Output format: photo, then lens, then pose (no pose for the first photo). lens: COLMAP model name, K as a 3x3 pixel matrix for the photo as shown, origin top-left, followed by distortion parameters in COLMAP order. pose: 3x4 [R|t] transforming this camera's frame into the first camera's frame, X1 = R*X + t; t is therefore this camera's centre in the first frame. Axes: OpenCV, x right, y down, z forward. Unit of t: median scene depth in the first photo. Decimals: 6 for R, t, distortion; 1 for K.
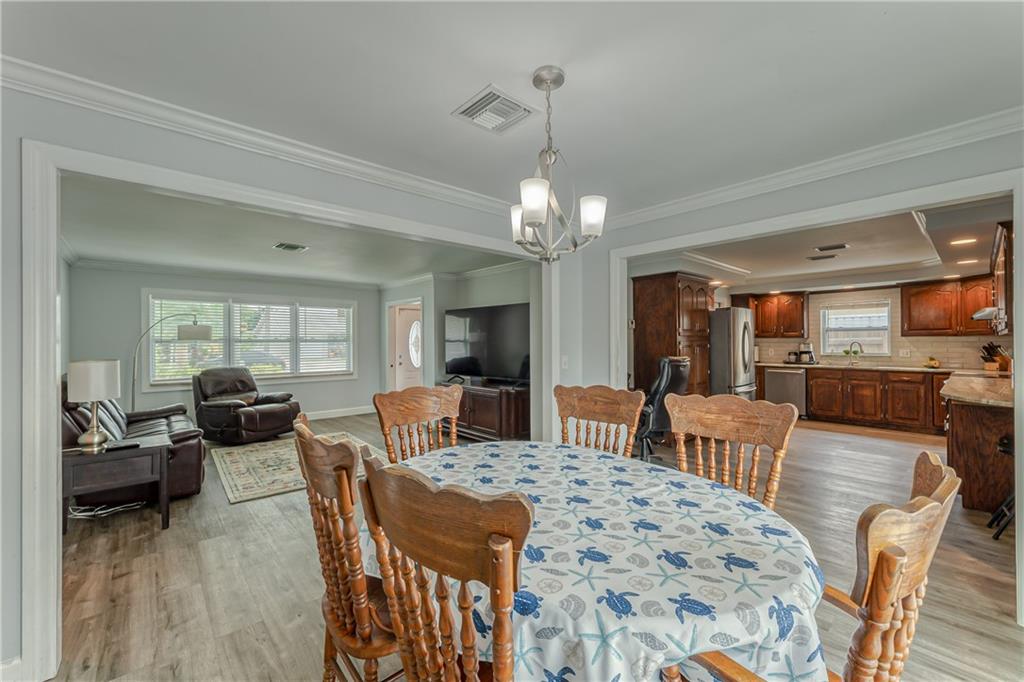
lens RADIAL K [[412.3, 0, 513.7], [0, 412.3, 339.9], [0, 0, 1]] dist [0.001046, 0.000079]
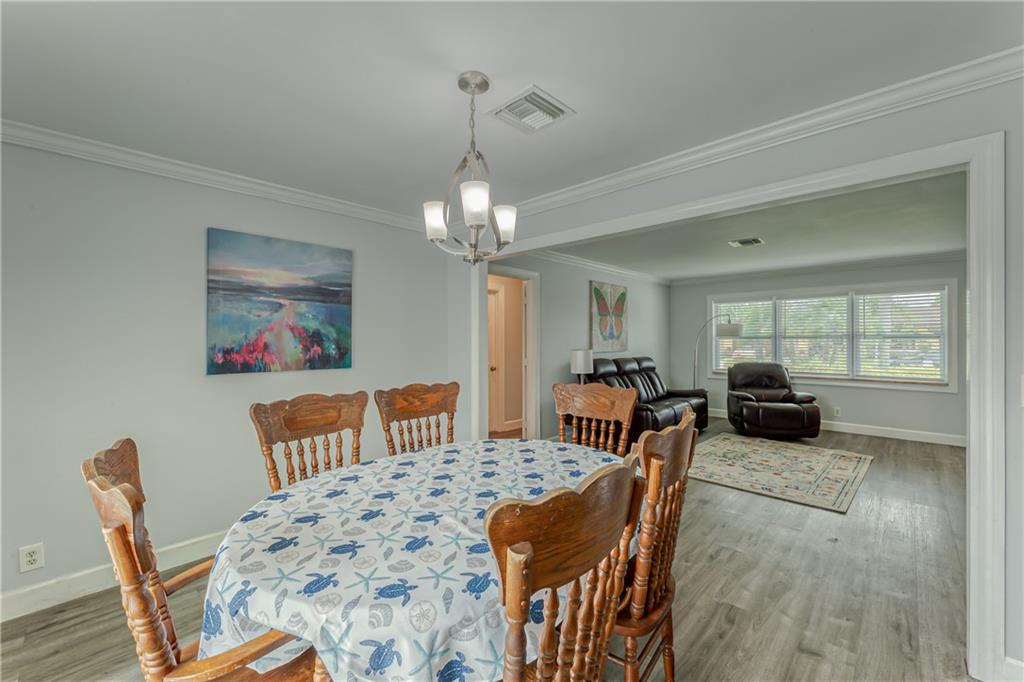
lens RADIAL K [[412.3, 0, 509.3], [0, 412.3, 340.7], [0, 0, 1]] dist [0.001046, 0.000079]
pose [[0.073510, 0.008481, -0.997258, 0.300217], [0.005123, 0.999947, 0.008882, -0.001445], [0.997281, -0.005762, 0.073463, 0.273652]]
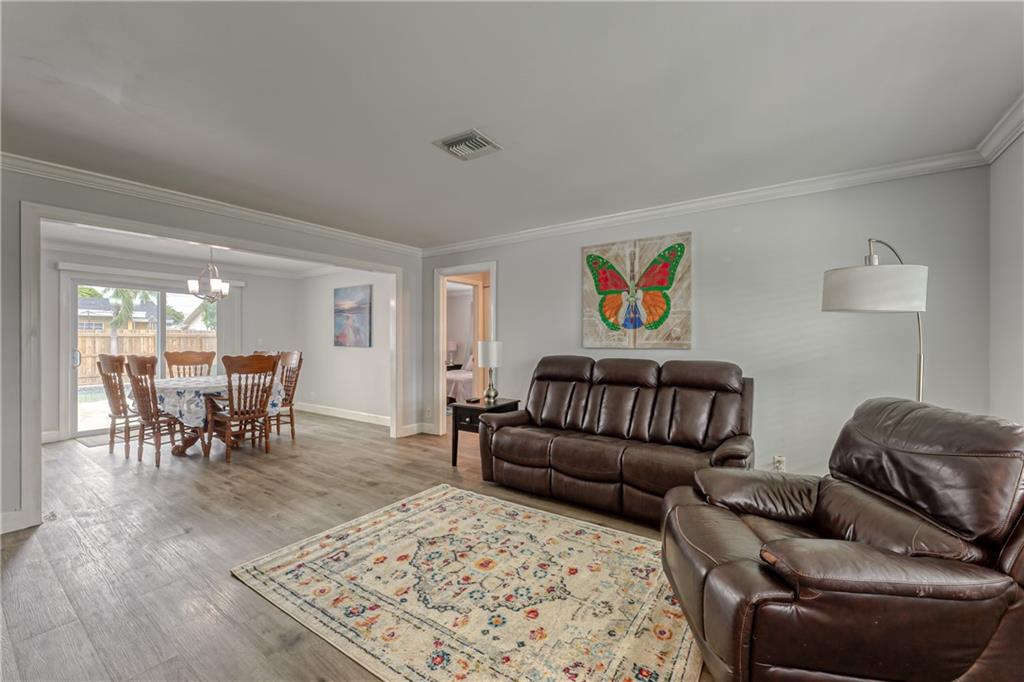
lens RADIAL K [[412.3, 0, 509.7], [0, 412.3, 341.0], [0, 0, 1]] dist [0.001046, 0.000079]
pose [[-0.976381, 0.004102, -0.216017, -0.357417], [0.003844, 0.999991, 0.001612, 0.022080], [0.216022, 0.000744, -0.976388, 1.155760]]
